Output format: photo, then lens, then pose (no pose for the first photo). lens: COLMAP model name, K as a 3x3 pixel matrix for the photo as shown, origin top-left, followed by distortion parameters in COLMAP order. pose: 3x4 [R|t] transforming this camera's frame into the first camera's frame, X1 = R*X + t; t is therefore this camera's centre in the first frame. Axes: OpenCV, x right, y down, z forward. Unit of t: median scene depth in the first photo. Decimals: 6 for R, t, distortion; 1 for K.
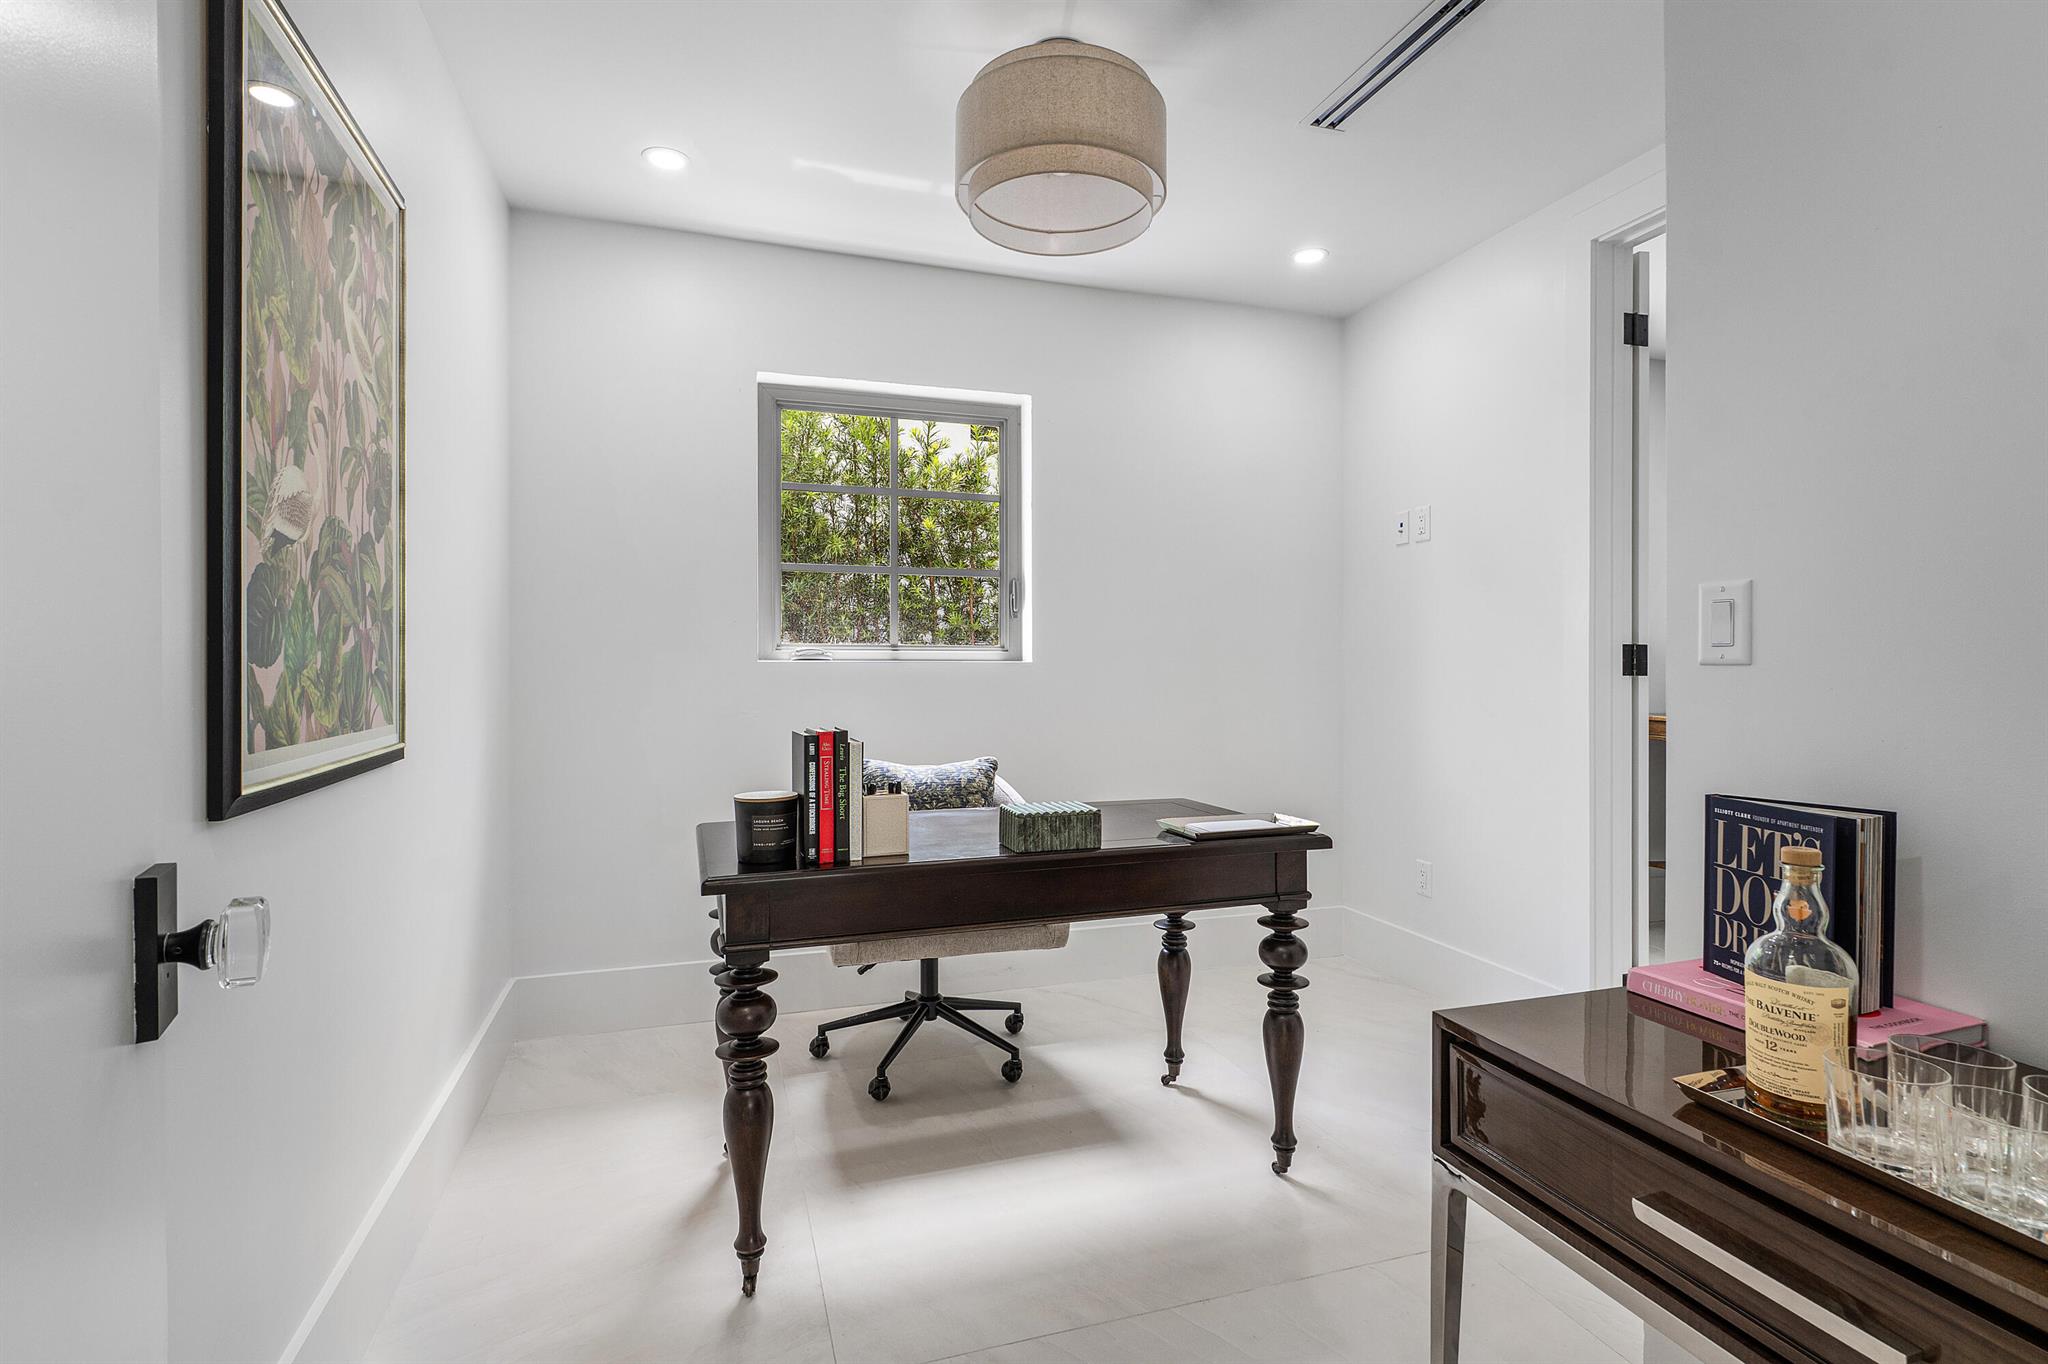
lens RADIAL K [[1006.6, 0, 1032.9], [0, 1006.6, 679.6], [0, 0, 1]] dist [-0.002310, -0.000045]
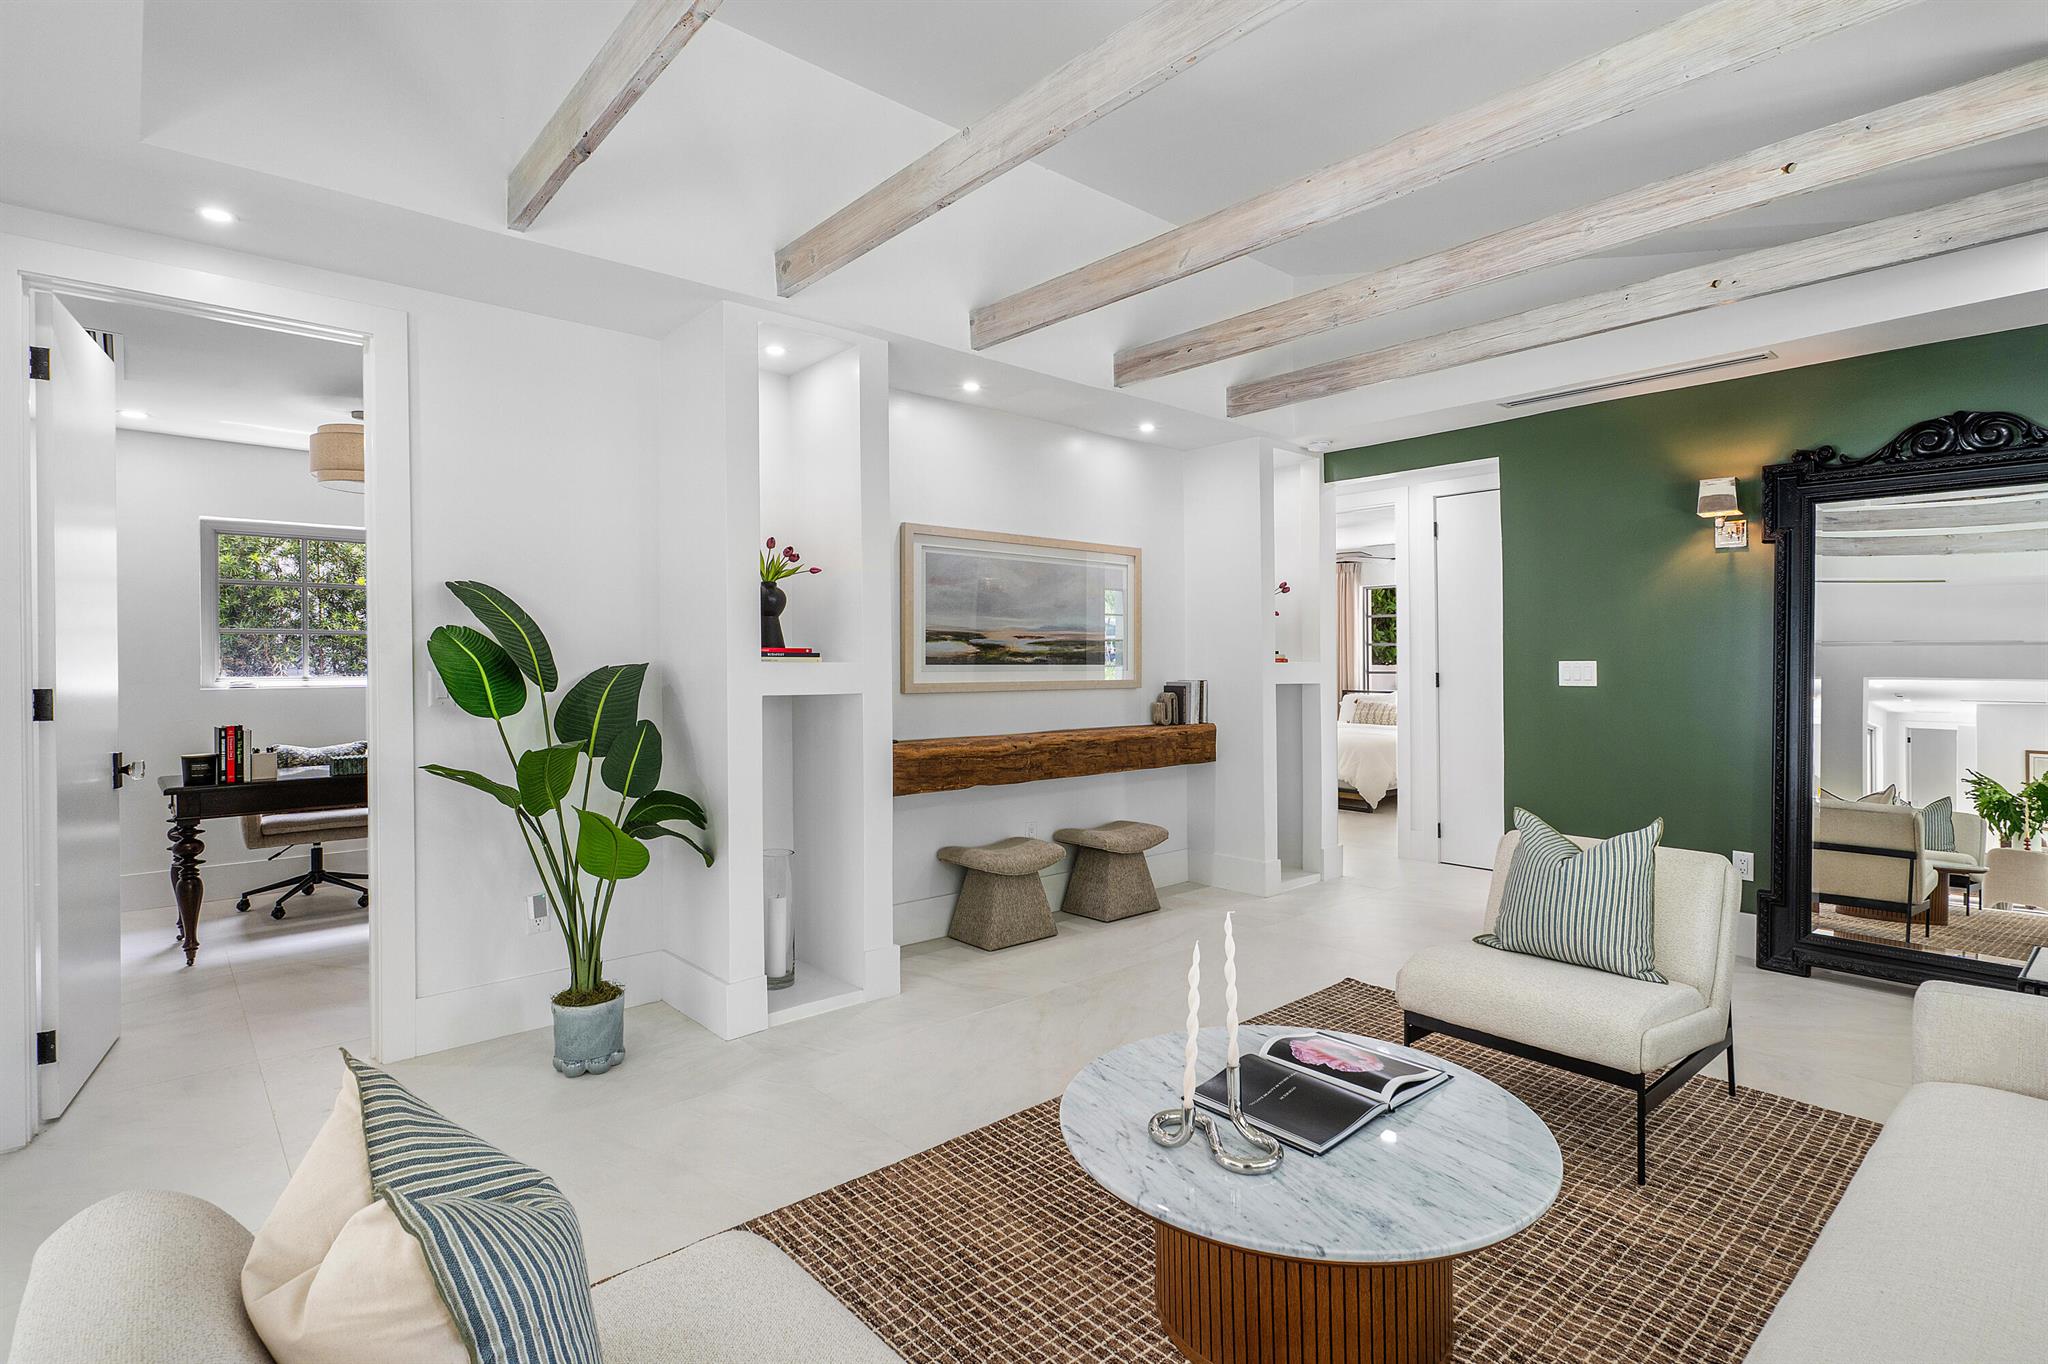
lens RADIAL K [[1006.6, 0, 1060.1], [0, 1006.6, 662.9], [0, 0, 1]] dist [-0.002310, -0.000045]
pose [[0.910750, -0.004045, 0.412938, 0.580028], [0.010162, 0.999869, -0.012618, -0.045883], [-0.412832, 0.015688, 0.910672, -1.906682]]
